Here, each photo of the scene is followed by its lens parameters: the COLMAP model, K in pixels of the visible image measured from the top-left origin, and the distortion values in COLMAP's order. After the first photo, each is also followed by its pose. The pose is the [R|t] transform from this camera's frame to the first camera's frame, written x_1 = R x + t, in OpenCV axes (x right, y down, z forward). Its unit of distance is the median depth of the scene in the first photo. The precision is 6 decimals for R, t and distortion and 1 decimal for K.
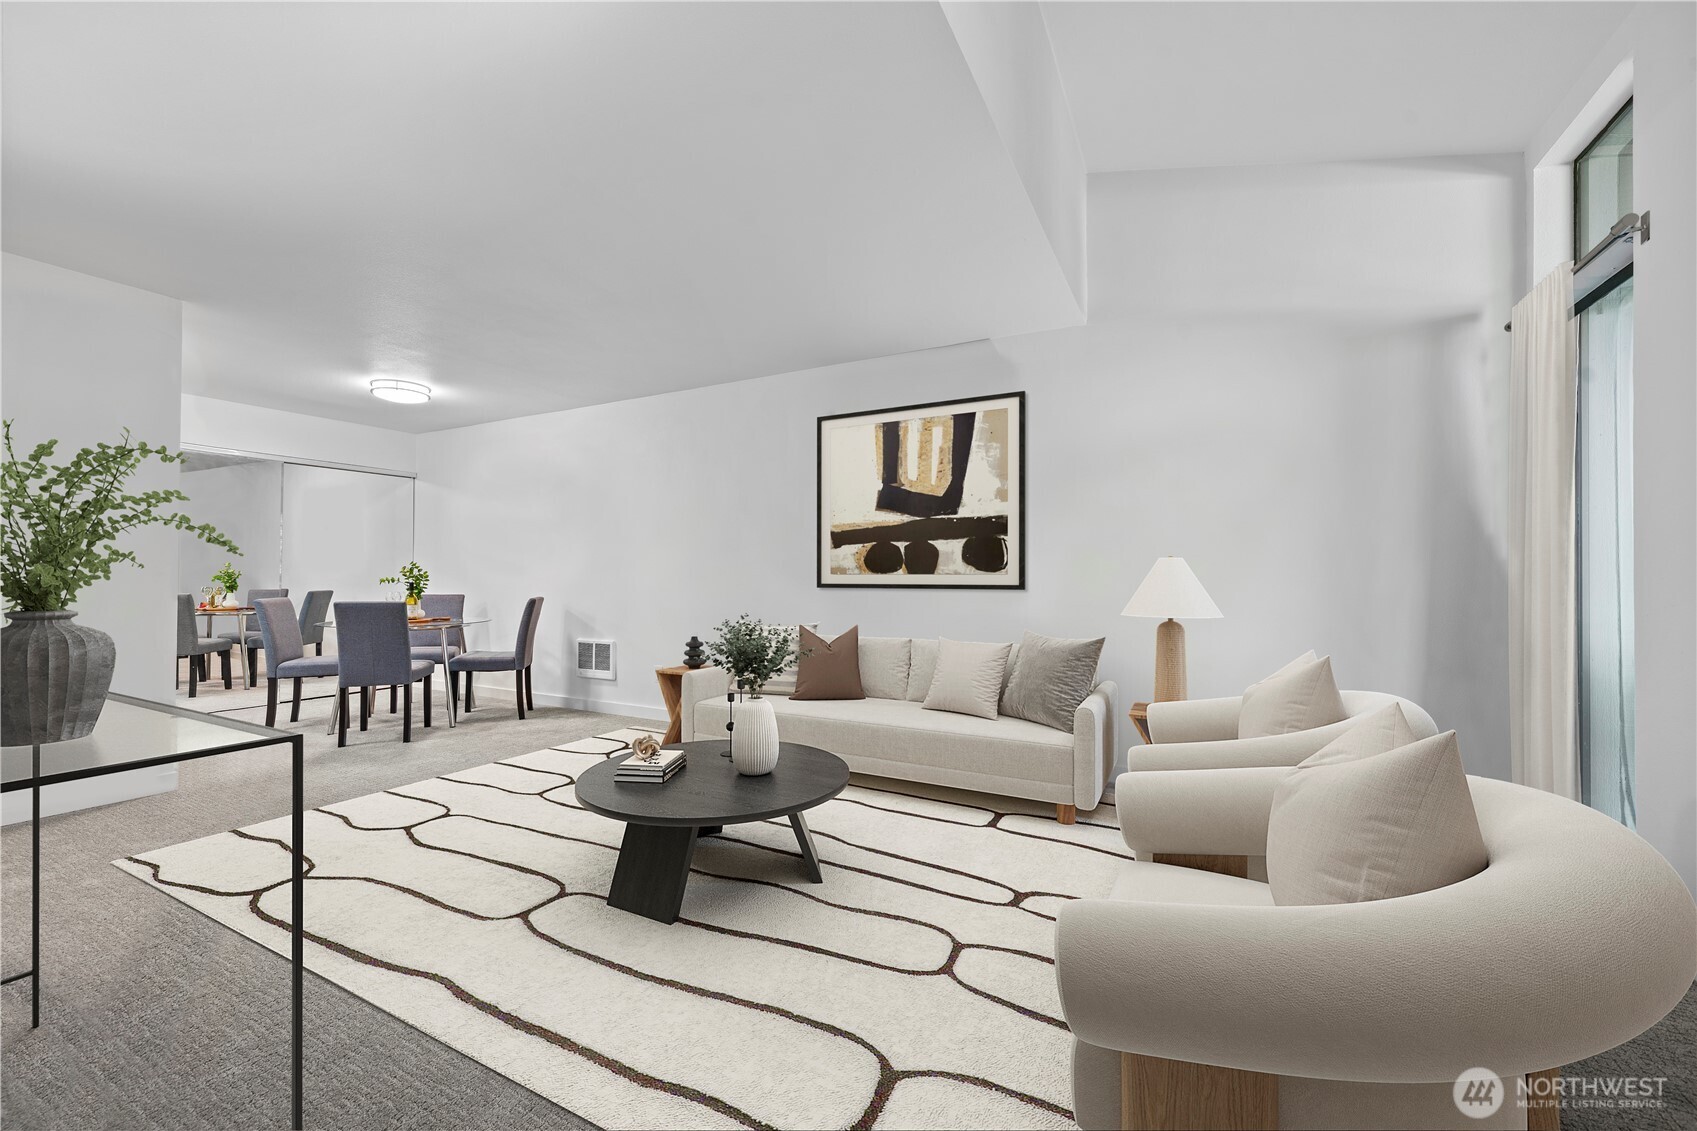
lens RADIAL K [[669.0, 0, 848.5], [0, 669.0, 565.5], [0, 0, 1]] dist [0.028248, -0.000028]
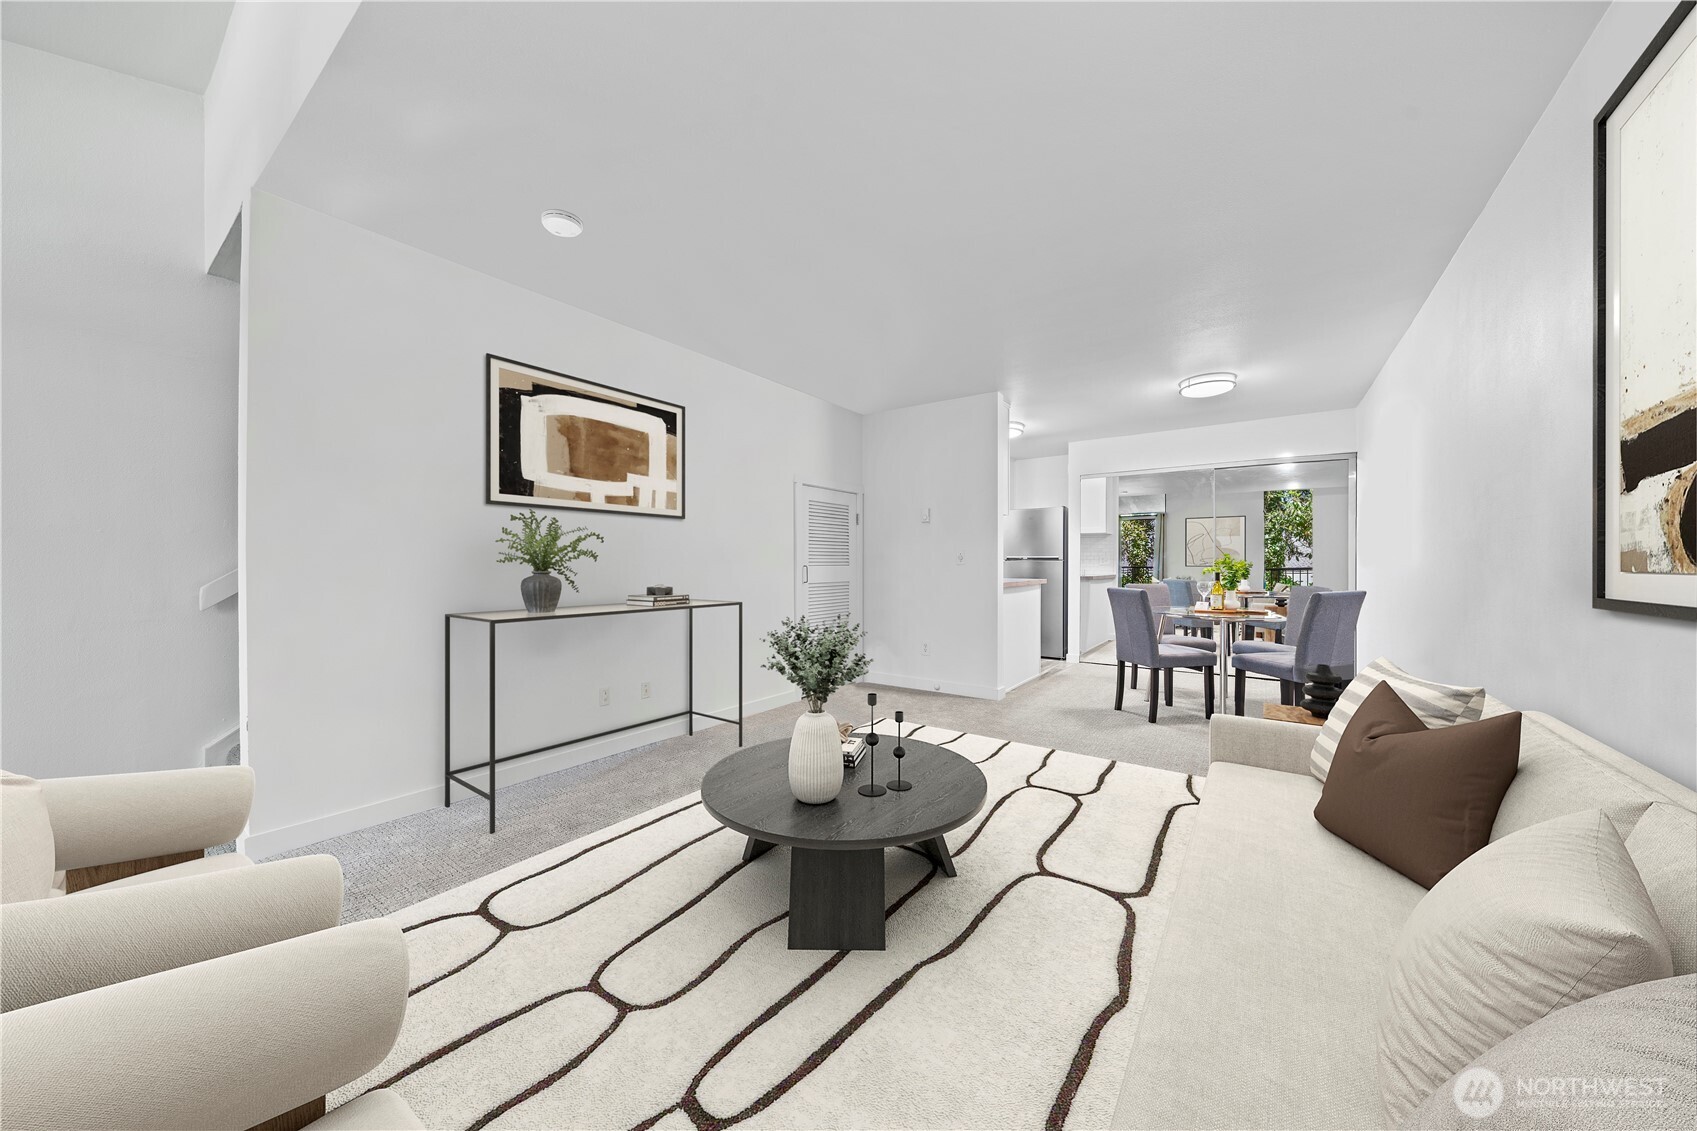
lens RADIAL K [[692.5, 0, 848.5], [0, 692.5, 565.5], [0, 0, 1]] dist [-0.001715, -0.000093]
pose [[-0.223197, -0.004114, -0.974765, 0.778804], [0.017530, 0.999812, -0.008234, 0.009739], [0.974616, -0.018925, -0.223083, 1.203056]]
